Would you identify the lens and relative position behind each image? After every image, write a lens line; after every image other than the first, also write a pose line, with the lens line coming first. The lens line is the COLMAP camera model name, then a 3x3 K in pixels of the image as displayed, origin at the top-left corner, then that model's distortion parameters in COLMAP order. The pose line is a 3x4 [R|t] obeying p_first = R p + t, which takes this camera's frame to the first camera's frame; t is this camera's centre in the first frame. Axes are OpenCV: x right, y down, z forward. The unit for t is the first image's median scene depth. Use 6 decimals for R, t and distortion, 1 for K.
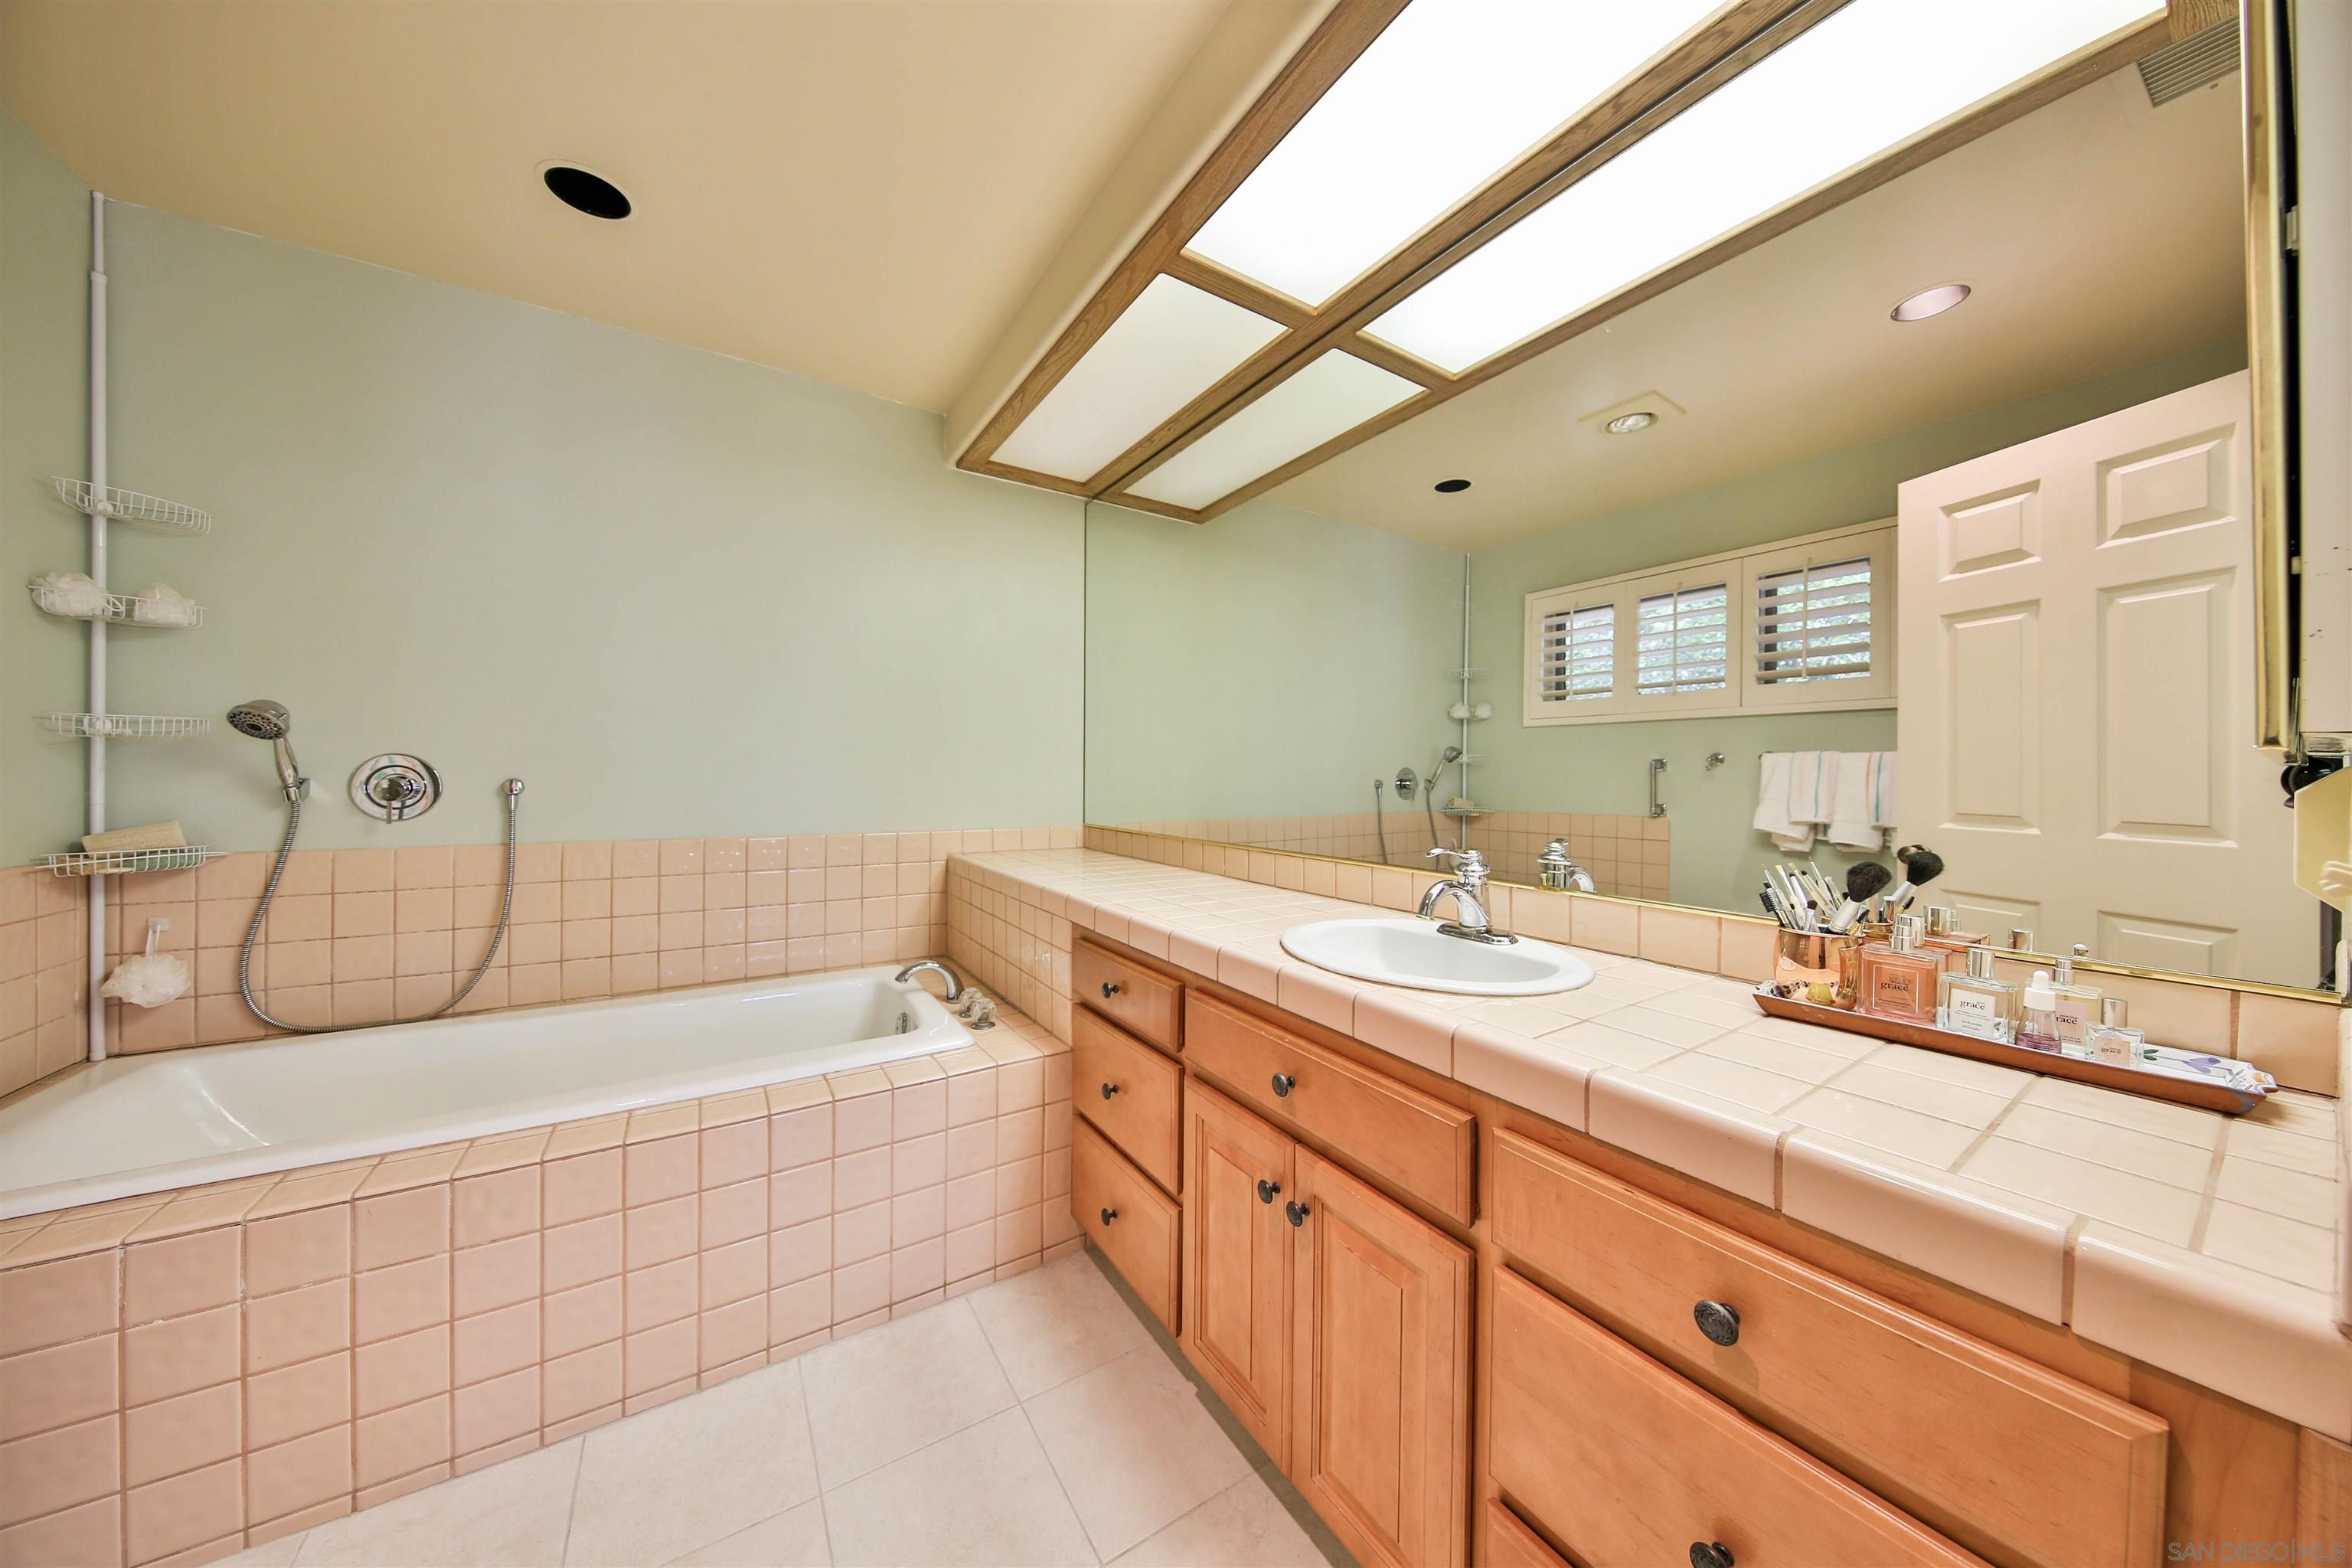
lens RADIAL K [[751.2, 0, 1176.0], [0, 751.2, 784.0], [0, 0, 1]] dist [0.015969, -0.006751]
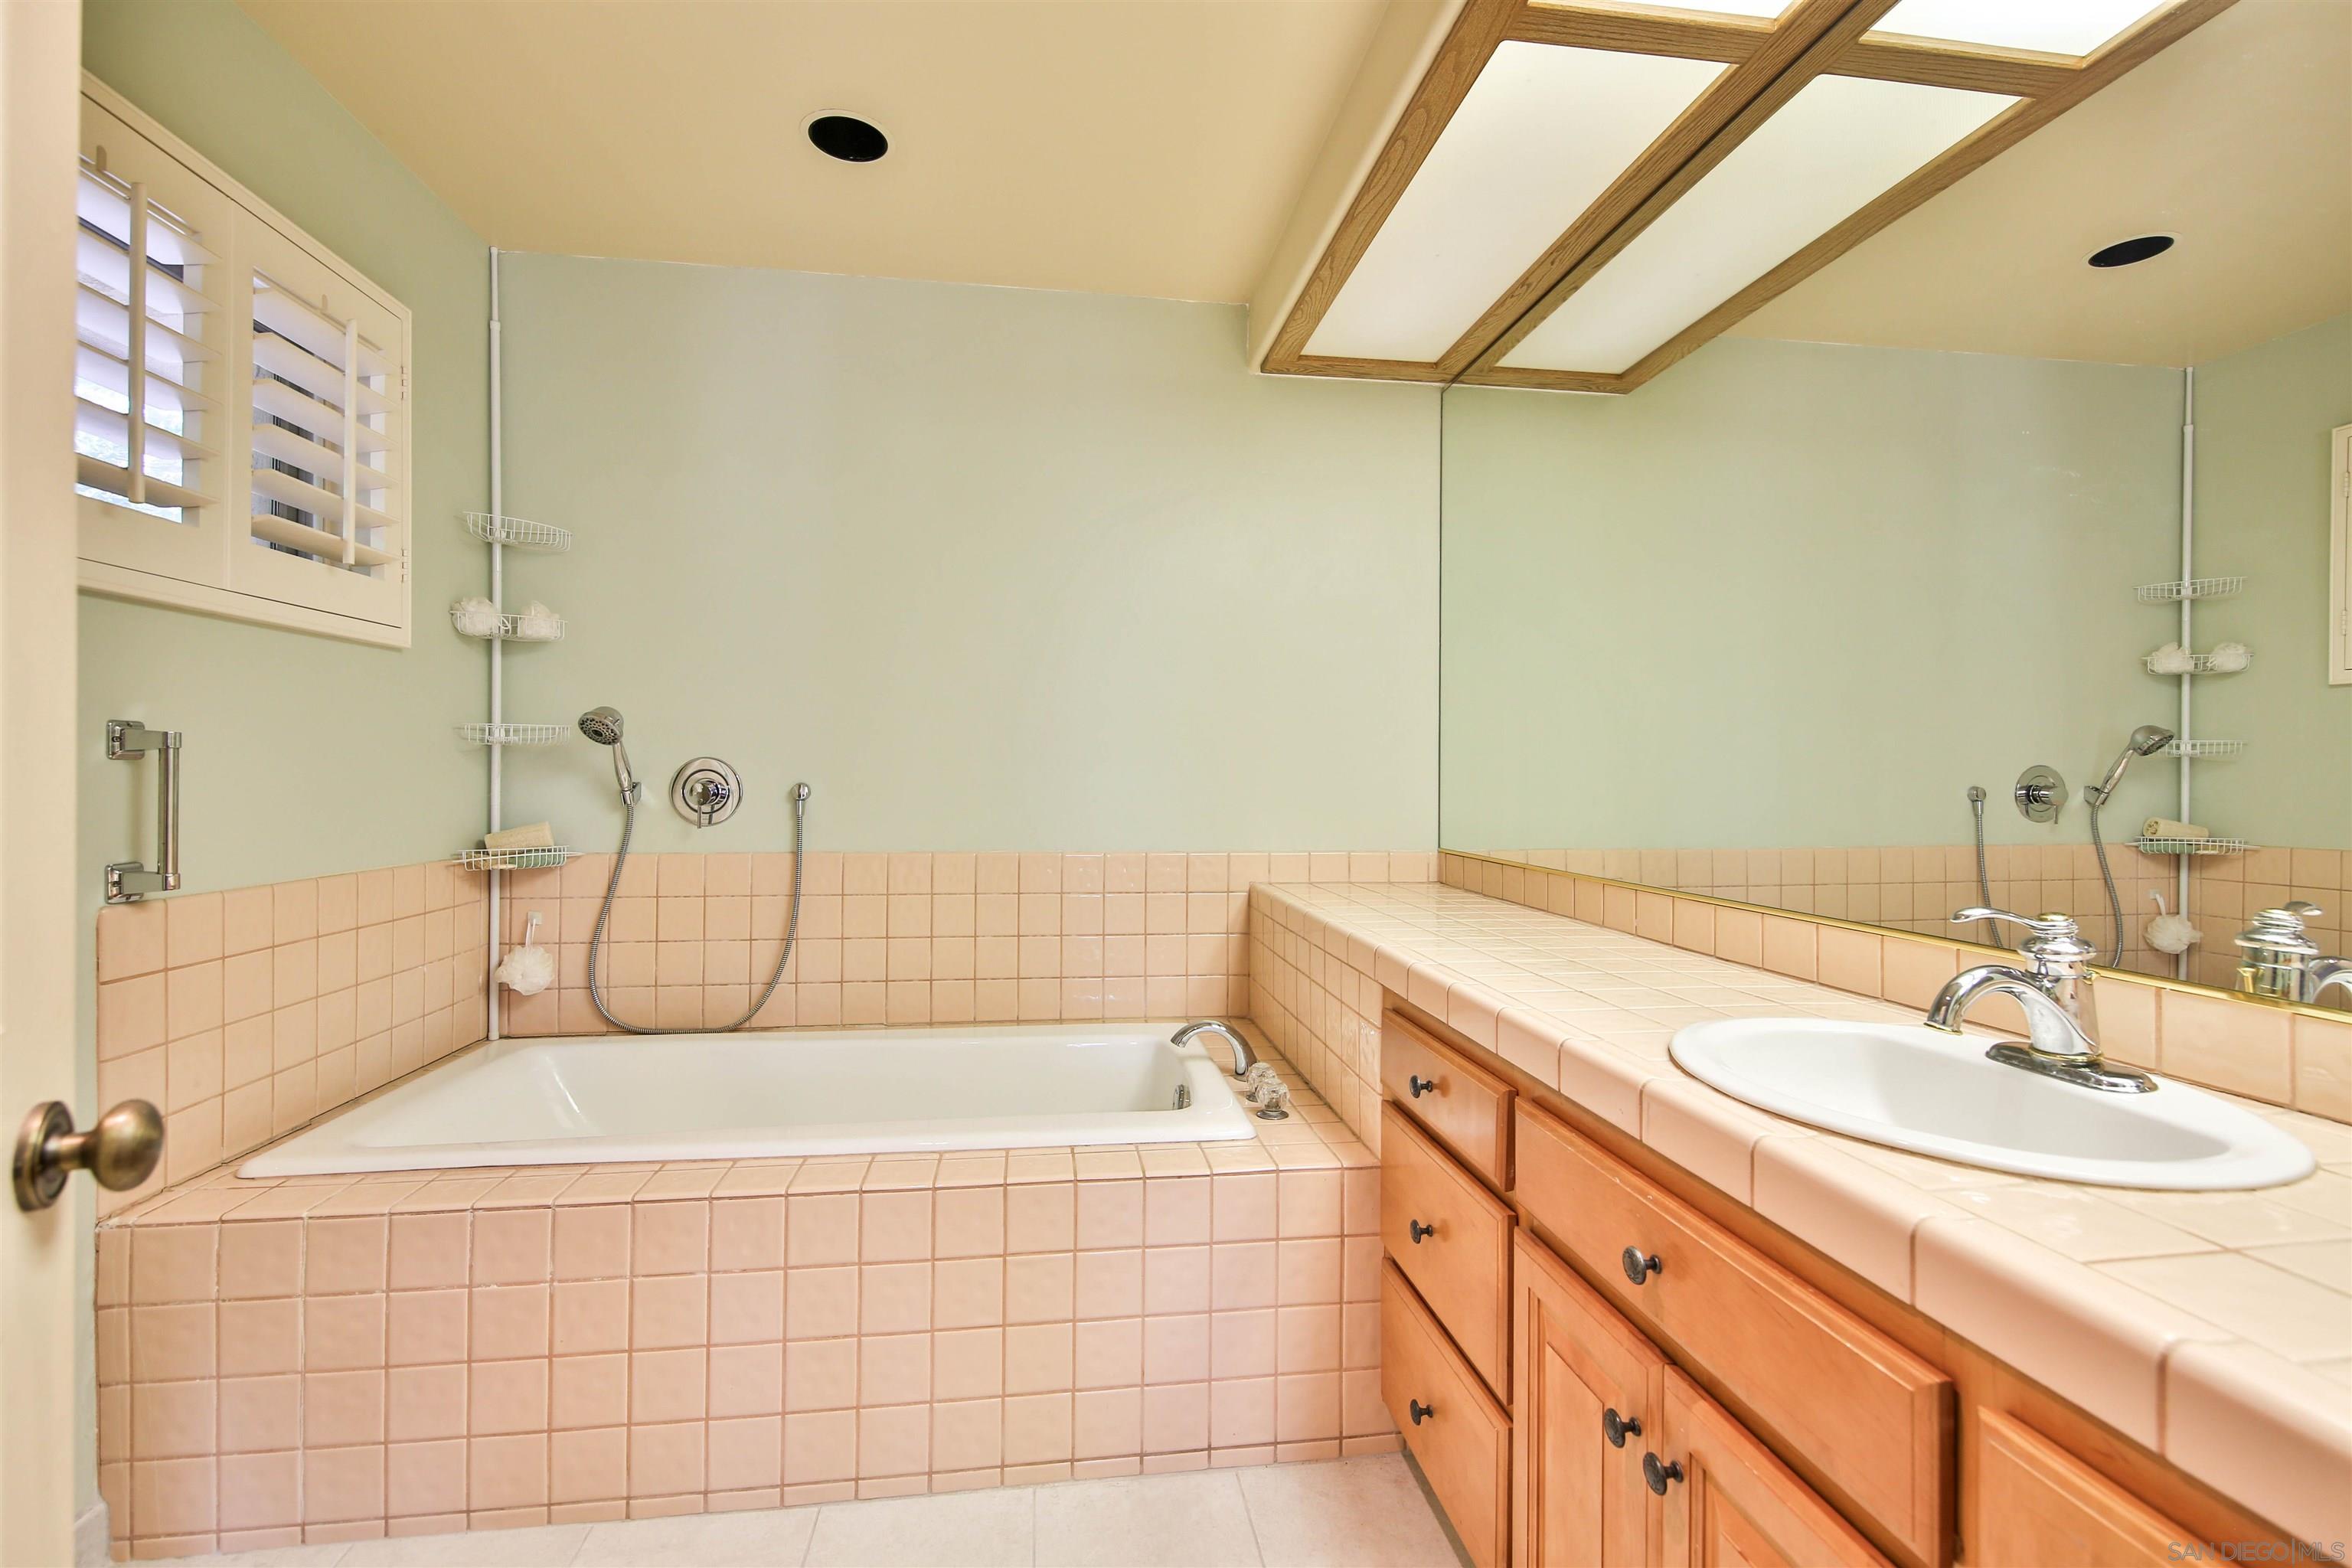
lens RADIAL K [[1048.1, 0, 1176.0], [0, 1048.1, 784.0], [0, 0, 1]] dist [0.027139, -0.009997]
pose [[0.908791, 0.001938, -0.417248, 0.110585], [-0.004537, 0.999976, -0.005237, -0.001250], [0.417227, 0.006652, 0.908778, 0.013681]]
